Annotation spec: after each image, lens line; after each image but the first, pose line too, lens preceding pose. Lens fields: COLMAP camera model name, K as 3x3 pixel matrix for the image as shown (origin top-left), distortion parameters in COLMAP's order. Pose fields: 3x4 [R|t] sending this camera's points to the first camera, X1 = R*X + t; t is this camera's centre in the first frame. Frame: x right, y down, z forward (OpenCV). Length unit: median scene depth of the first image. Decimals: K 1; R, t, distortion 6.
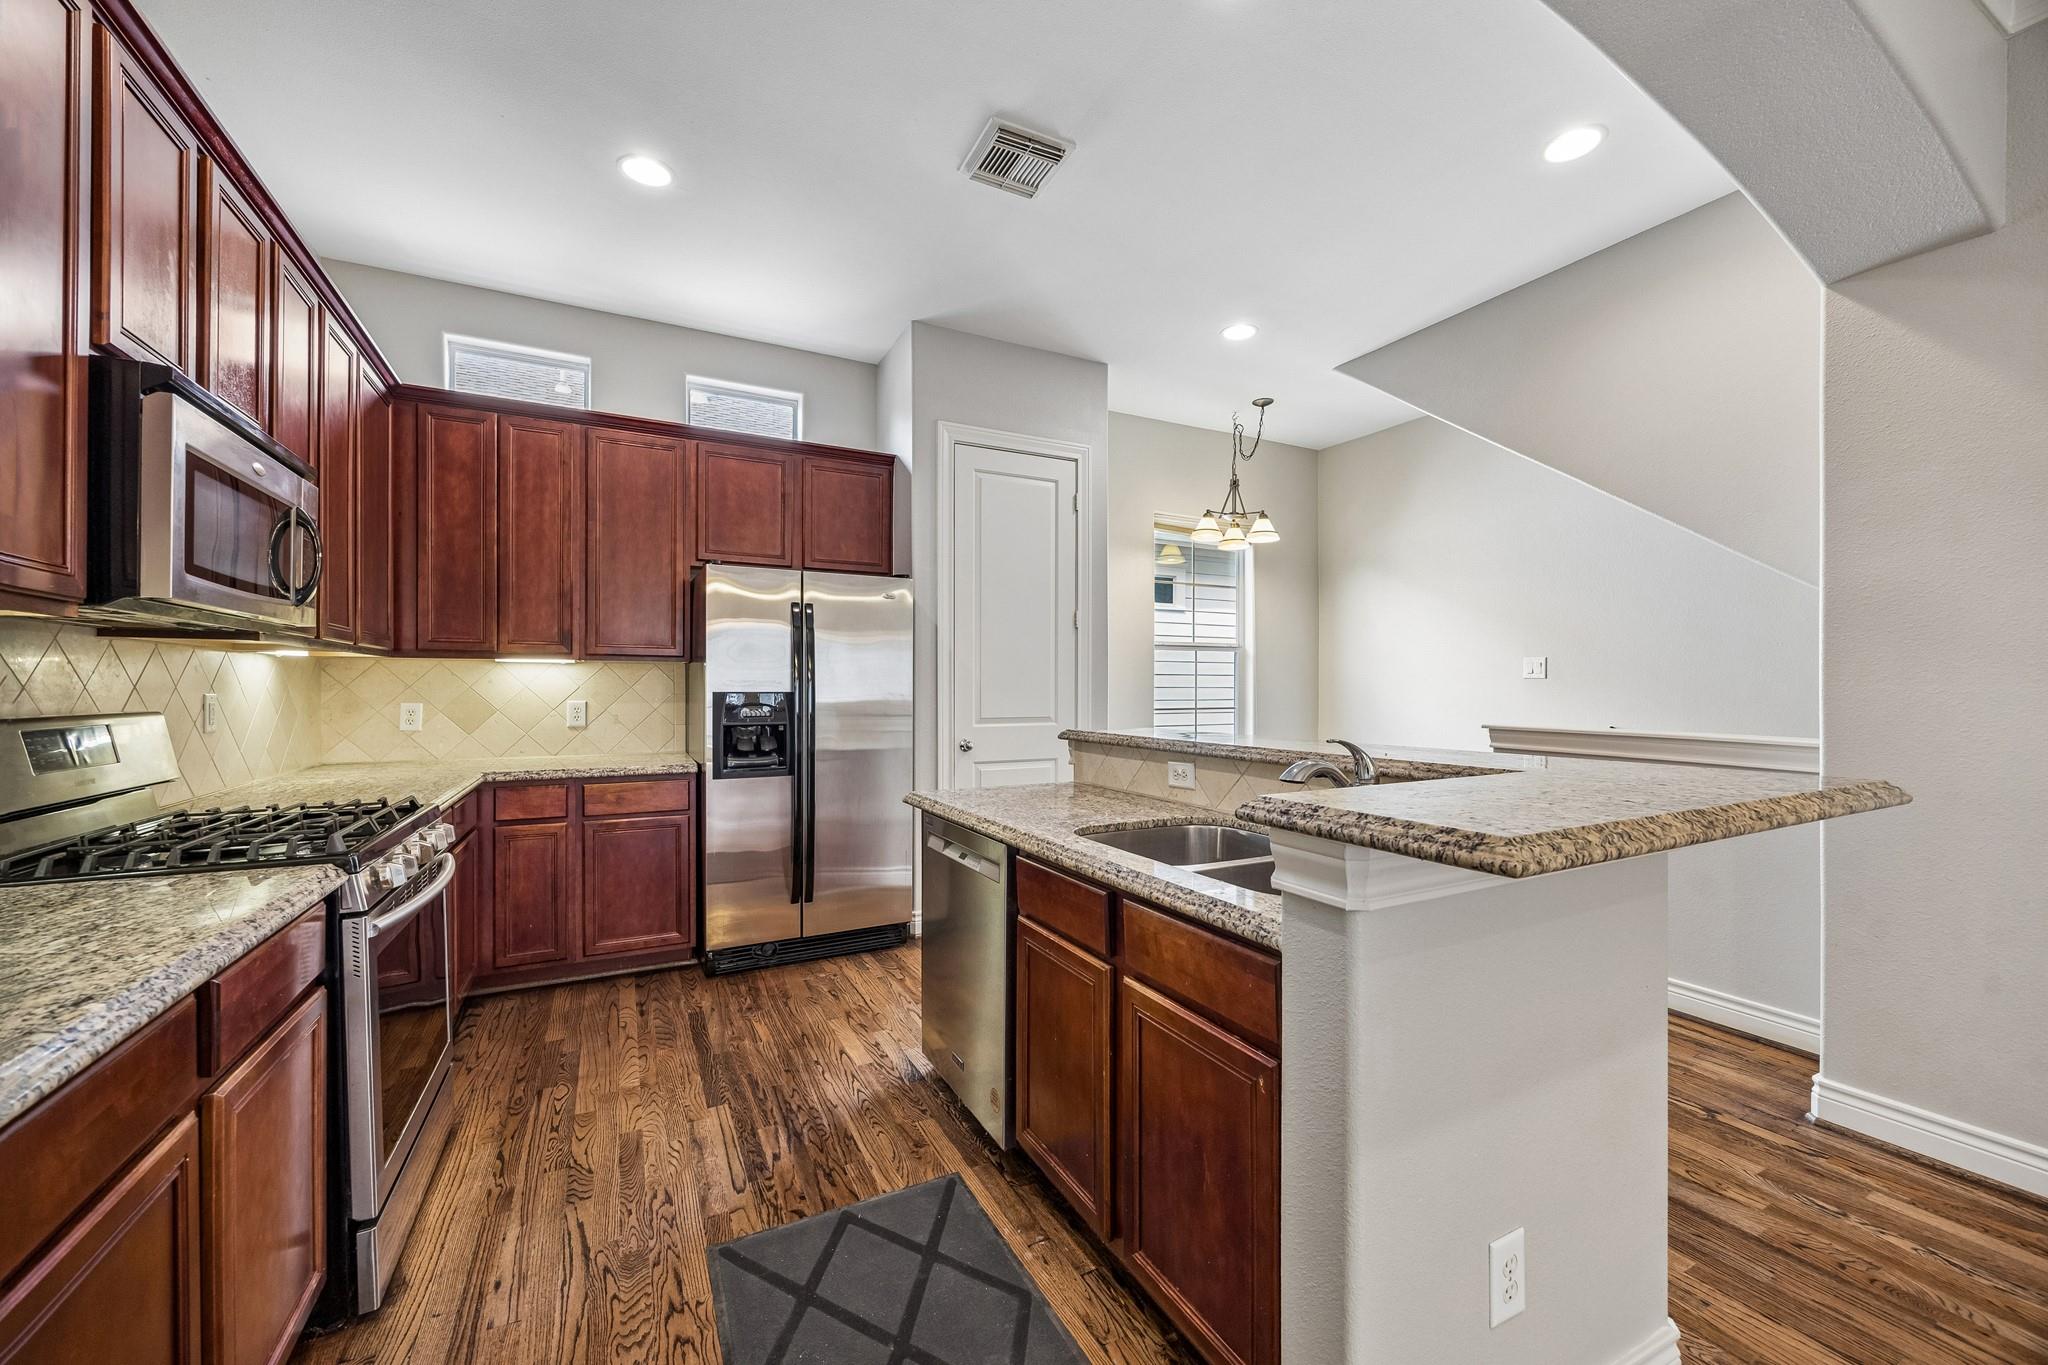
lens RADIAL K [[802.8, 0, 1030.5], [0, 802.8, 697.3], [0, 0, 1]] dist [0.001722, 0.000094]
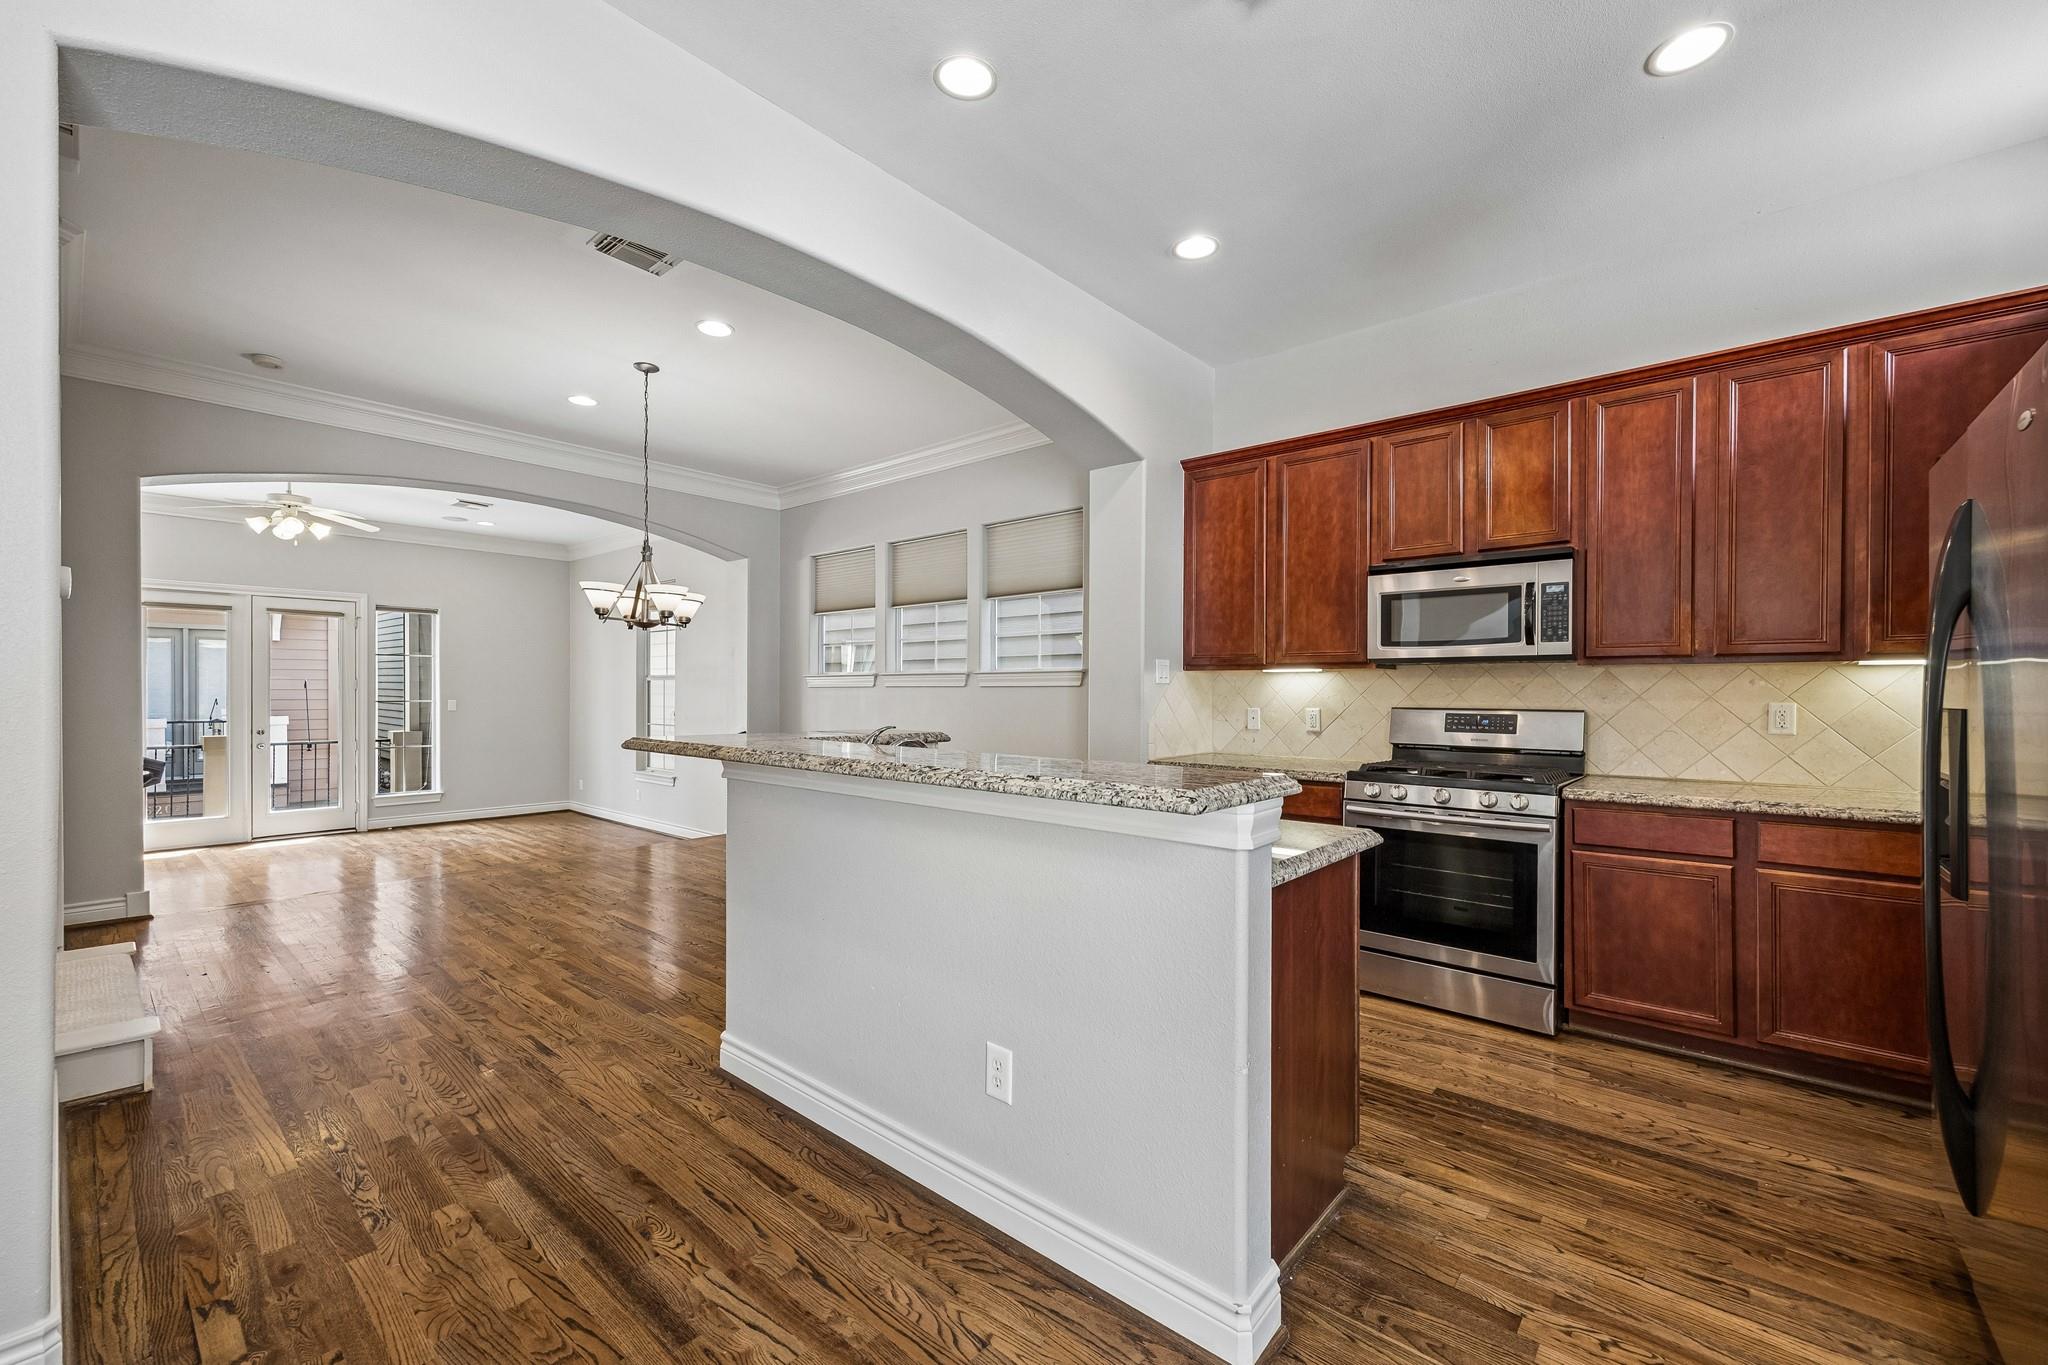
lens RADIAL K [[817.5, 0, 1056.3], [0, 817.5, 691.8], [0, 0, 1]] dist [0.000890, -0.000017]
pose [[-0.918973, -0.005569, -0.394280, 0.332639], [-0.011256, 0.999863, 0.012113, -0.016309], [0.394159, 0.015570, -0.918911, 1.195544]]
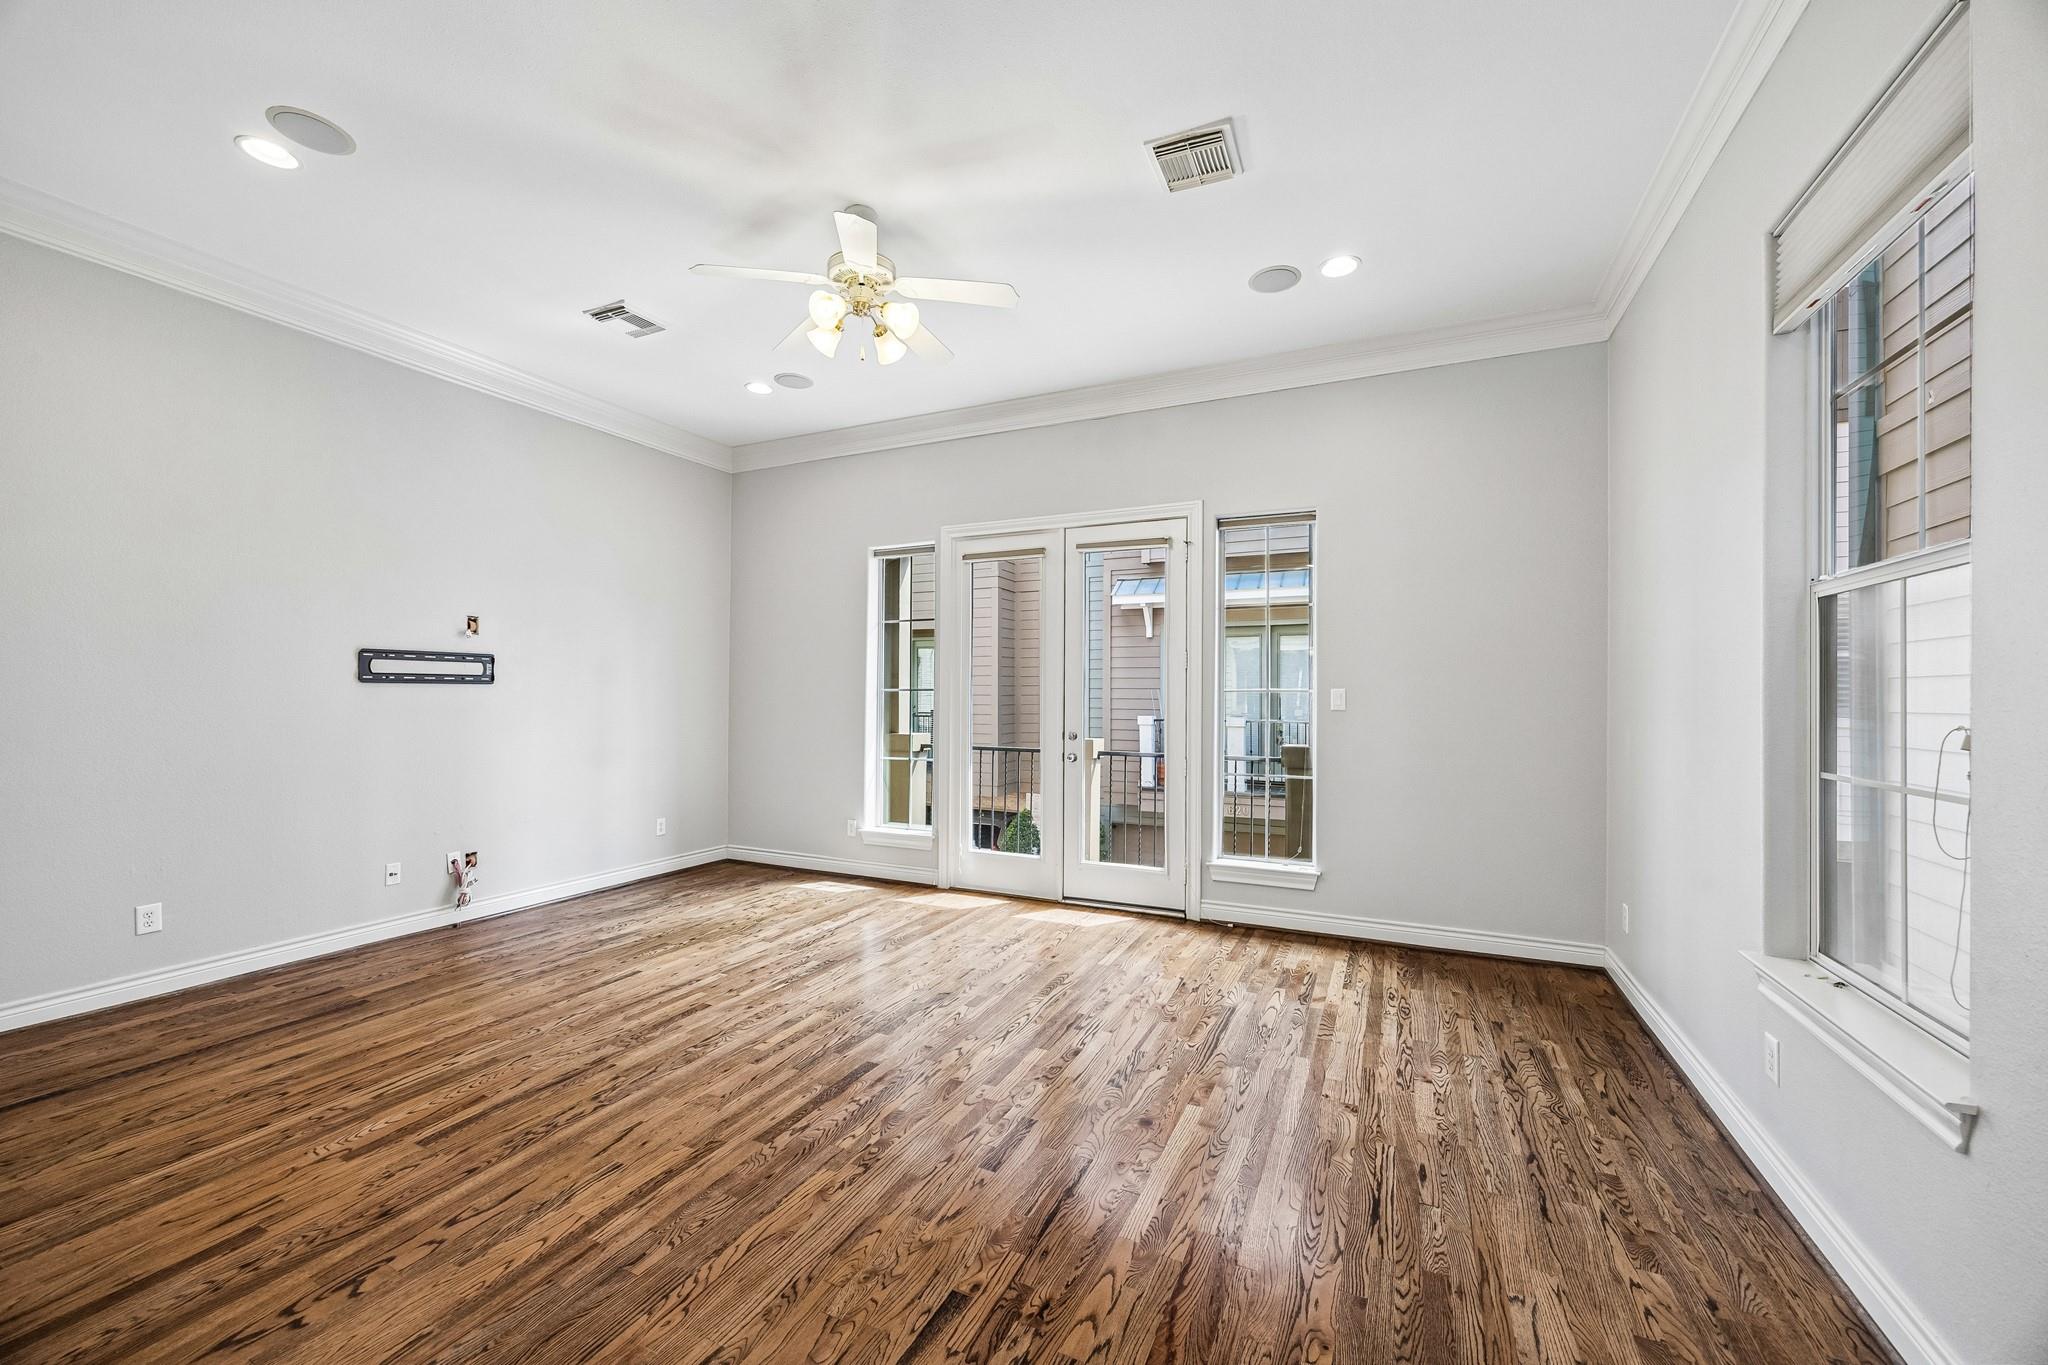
lens RADIAL K [[799.0, 0, 1016.6], [0, 799.0, 684.4], [0, 0, 1]] dist [0.002663, -0.000140]
pose [[-0.602915, 0.003876, 0.797796, 0.378773], [-0.000161, 0.999988, -0.004980, 0.062404], [-0.797805, -0.003131, -0.602907, -0.842913]]
